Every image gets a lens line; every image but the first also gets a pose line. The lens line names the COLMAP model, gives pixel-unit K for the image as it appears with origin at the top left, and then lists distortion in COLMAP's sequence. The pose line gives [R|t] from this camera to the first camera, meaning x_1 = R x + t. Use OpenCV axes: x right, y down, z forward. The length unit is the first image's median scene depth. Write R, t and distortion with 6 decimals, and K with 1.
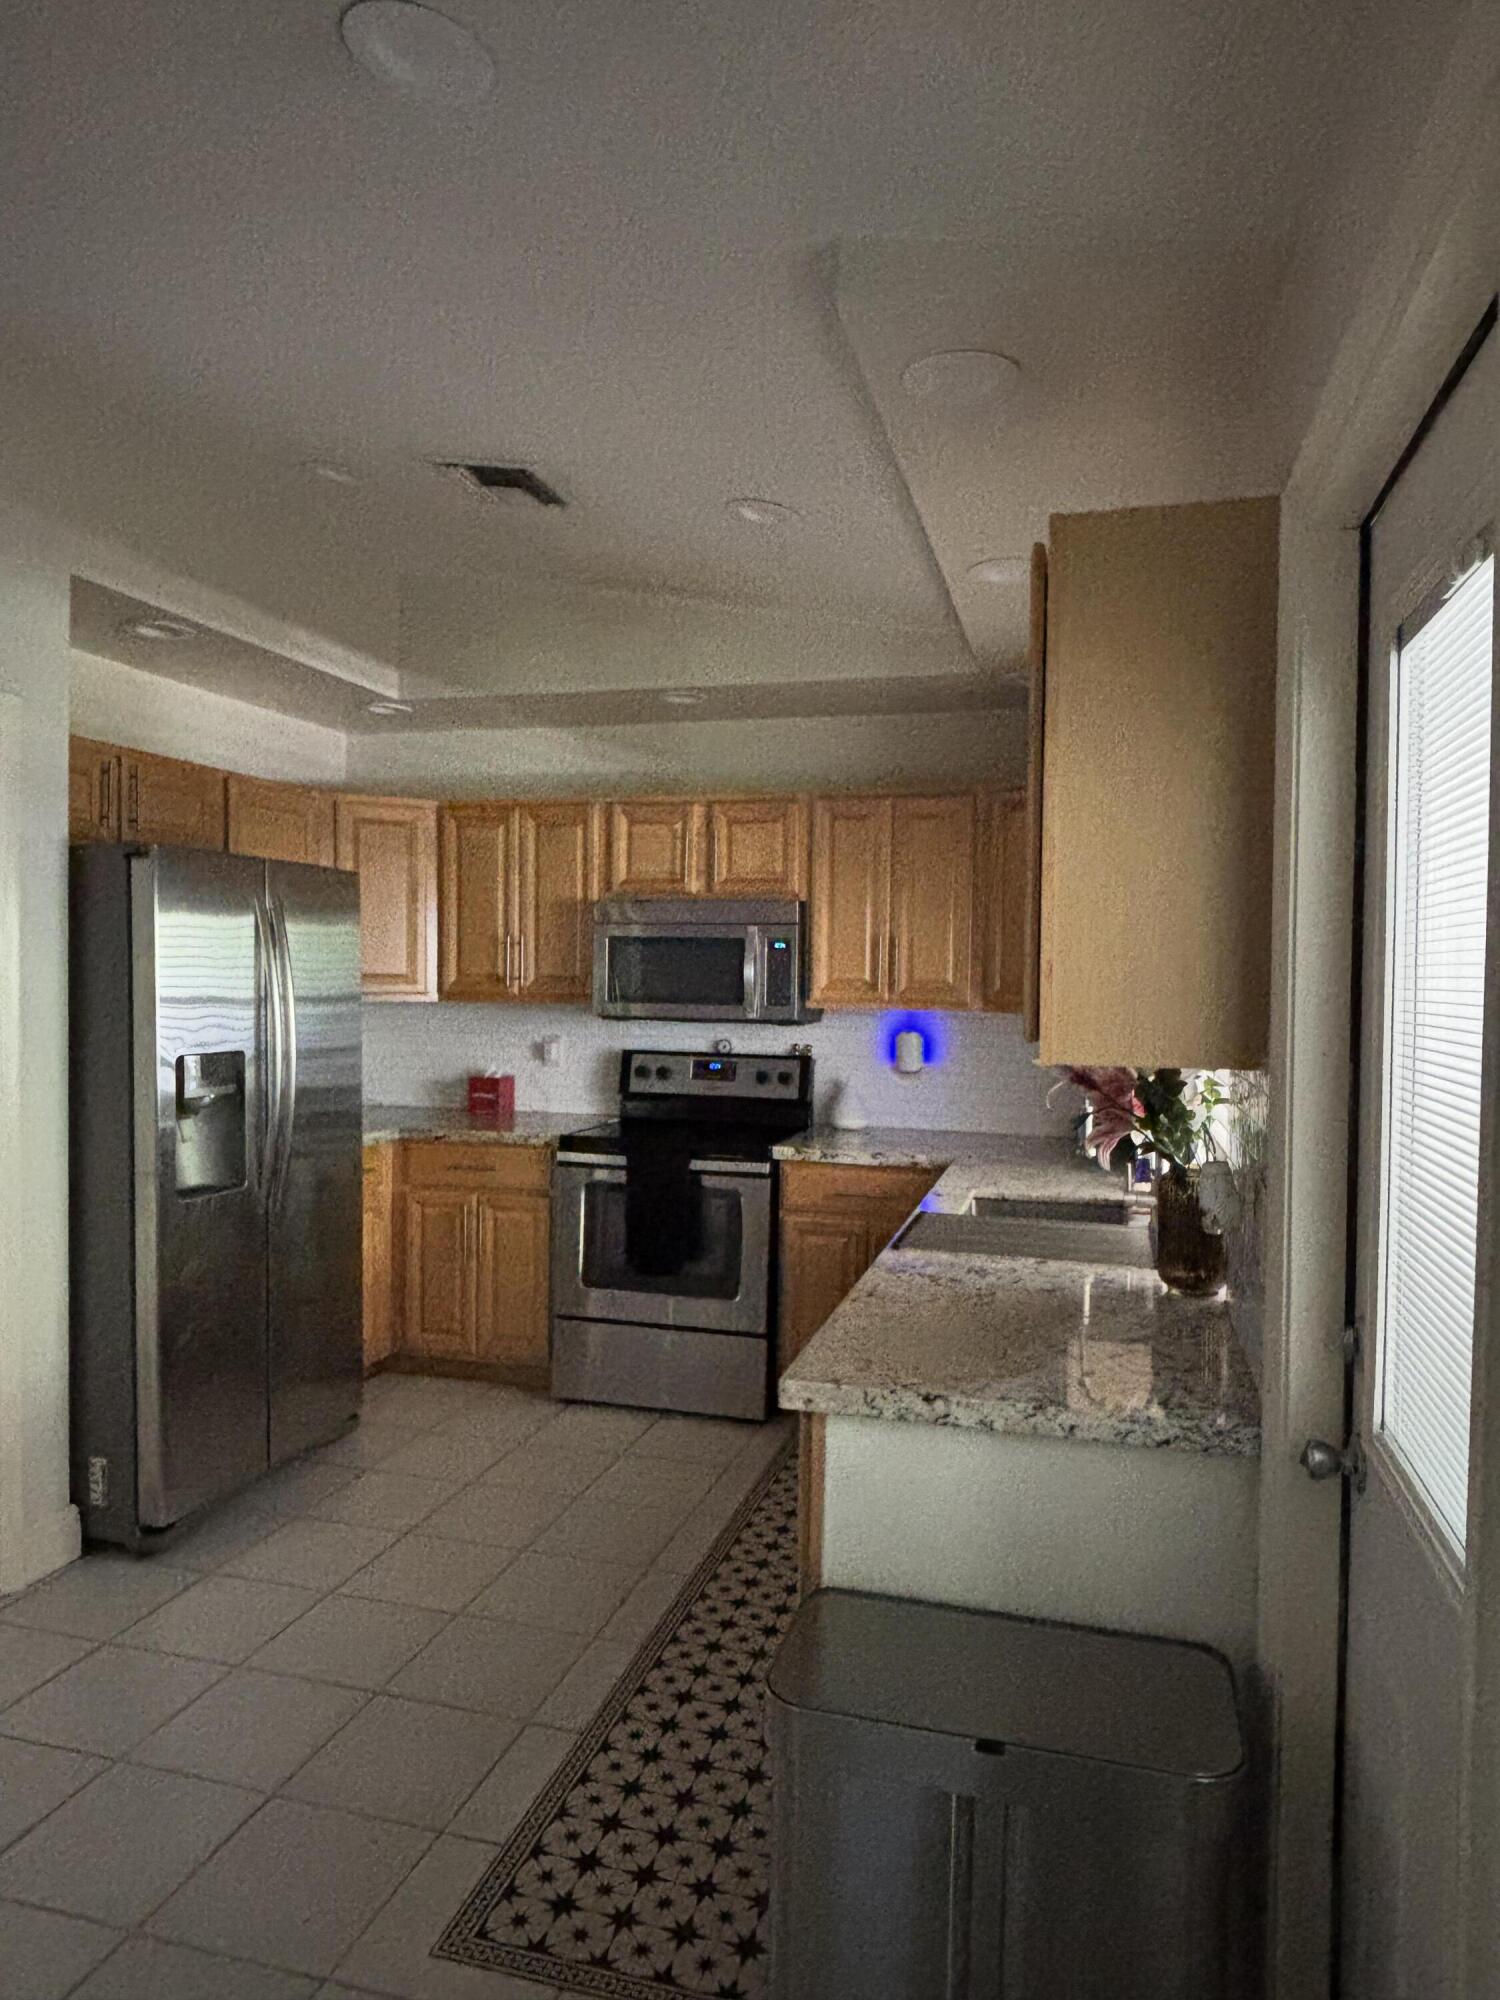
lens RADIAL K [[1251.9, 0, 761.9], [0, 1251.9, 1002.0], [0, 0, 1]] dist [0.079705, -0.177062]
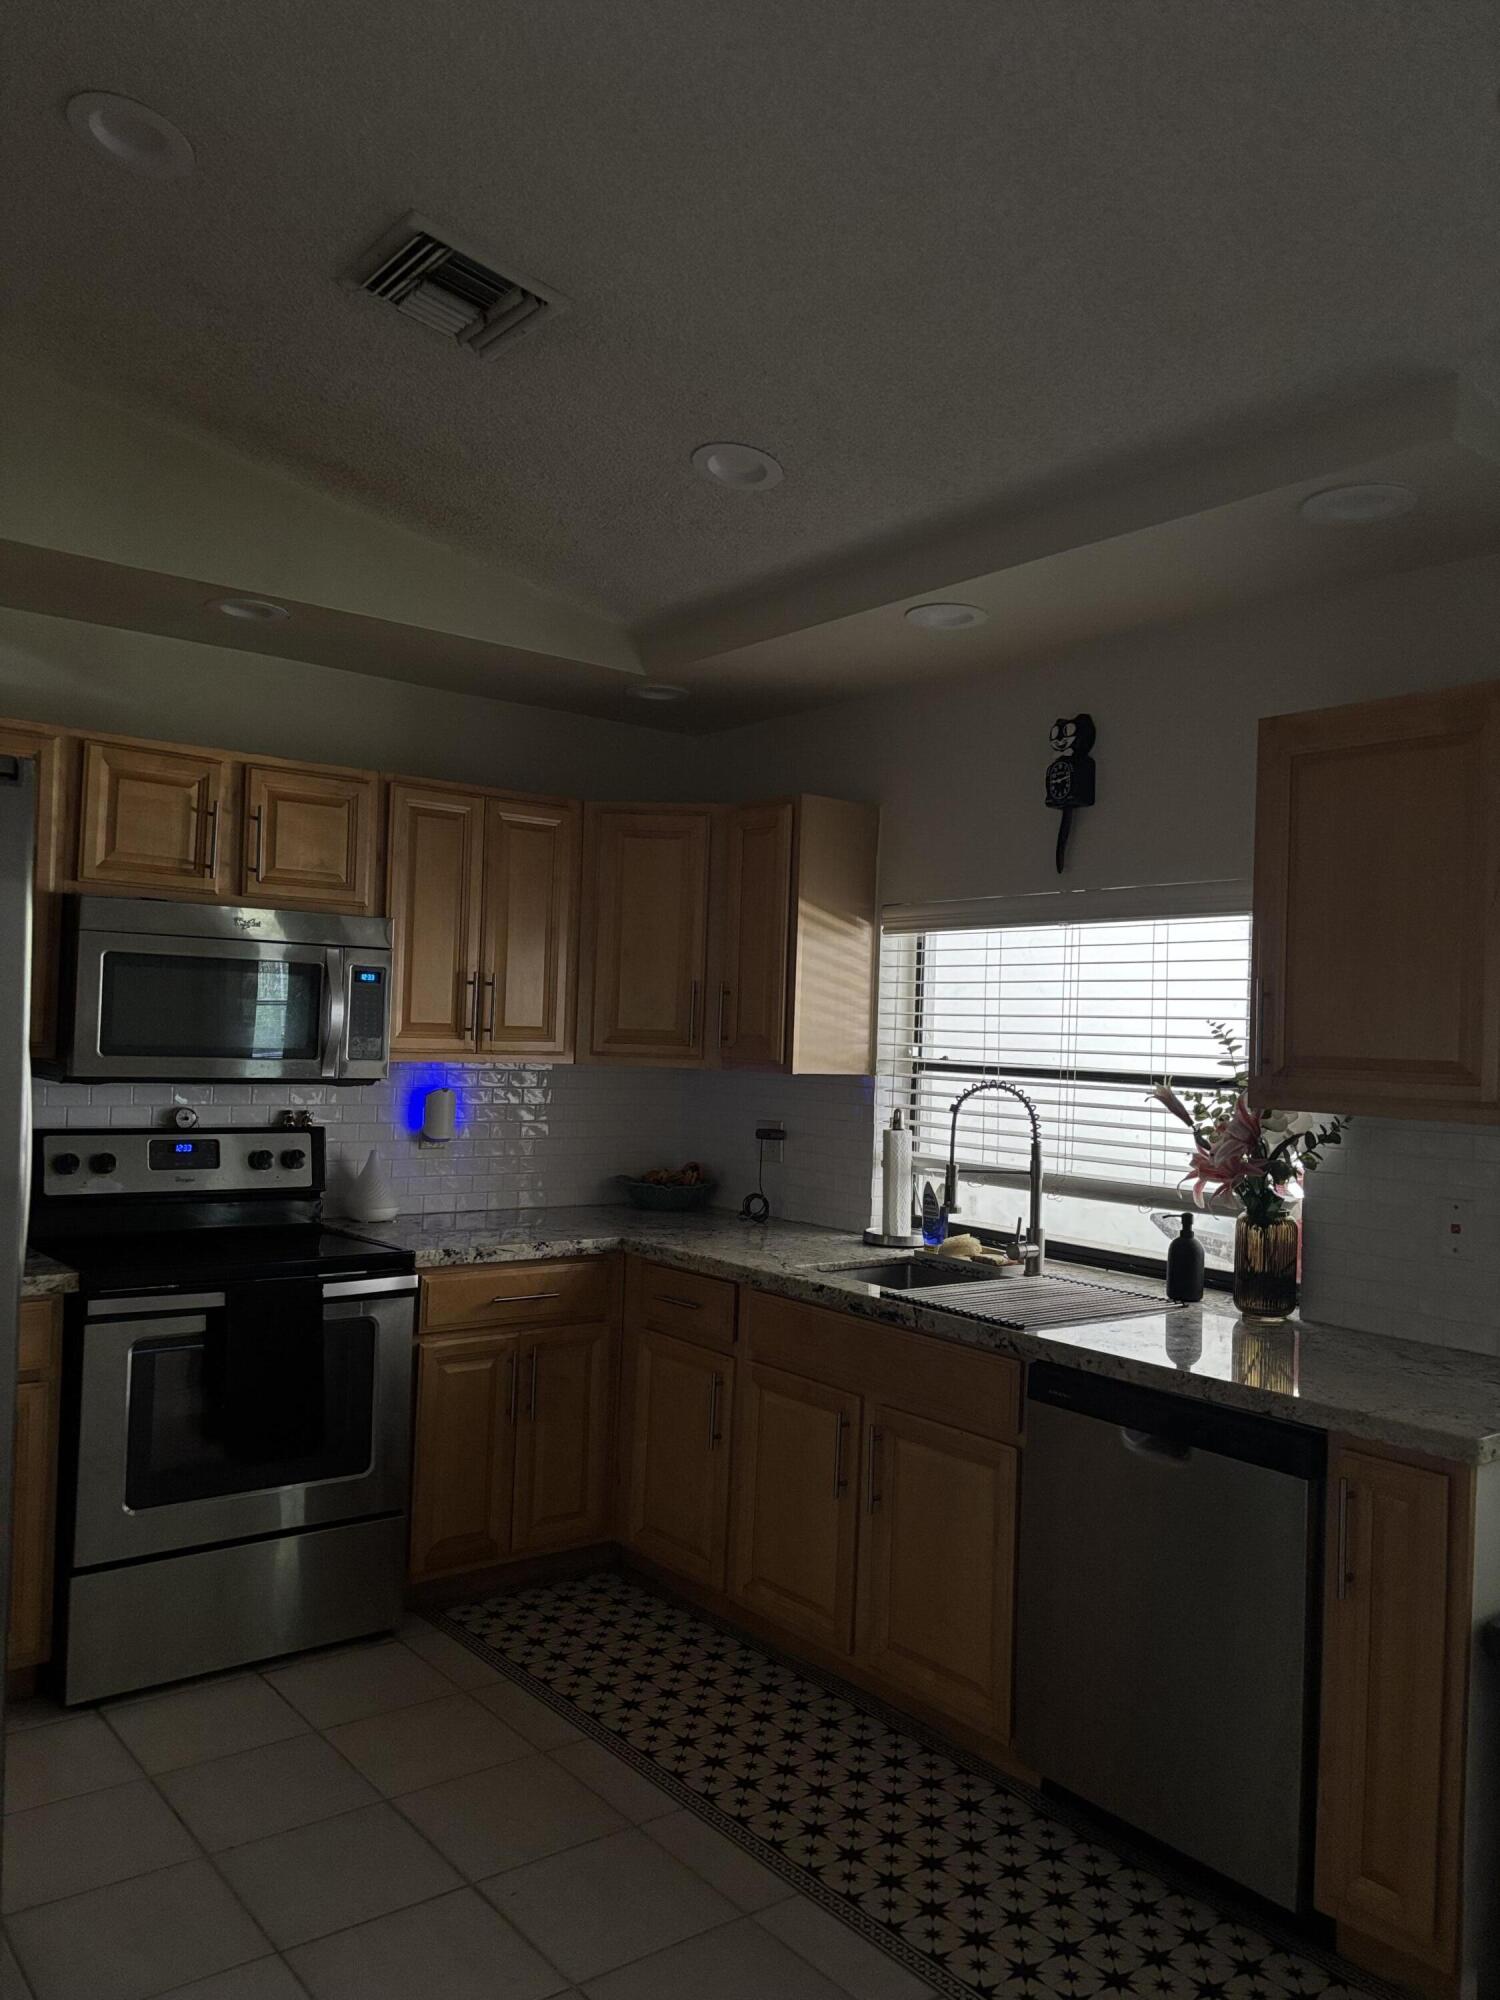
lens RADIAL K [[1515.0, 0, 752.0], [0, 1515.0, 1007.8], [0, 0, 1]] dist [0.084301, -0.077873]
pose [[0.598439, 0.018672, 0.800951, -0.616686], [-0.007715, 0.999816, -0.017544, -0.014512], [-0.801132, 0.004320, 0.598473, 0.310986]]
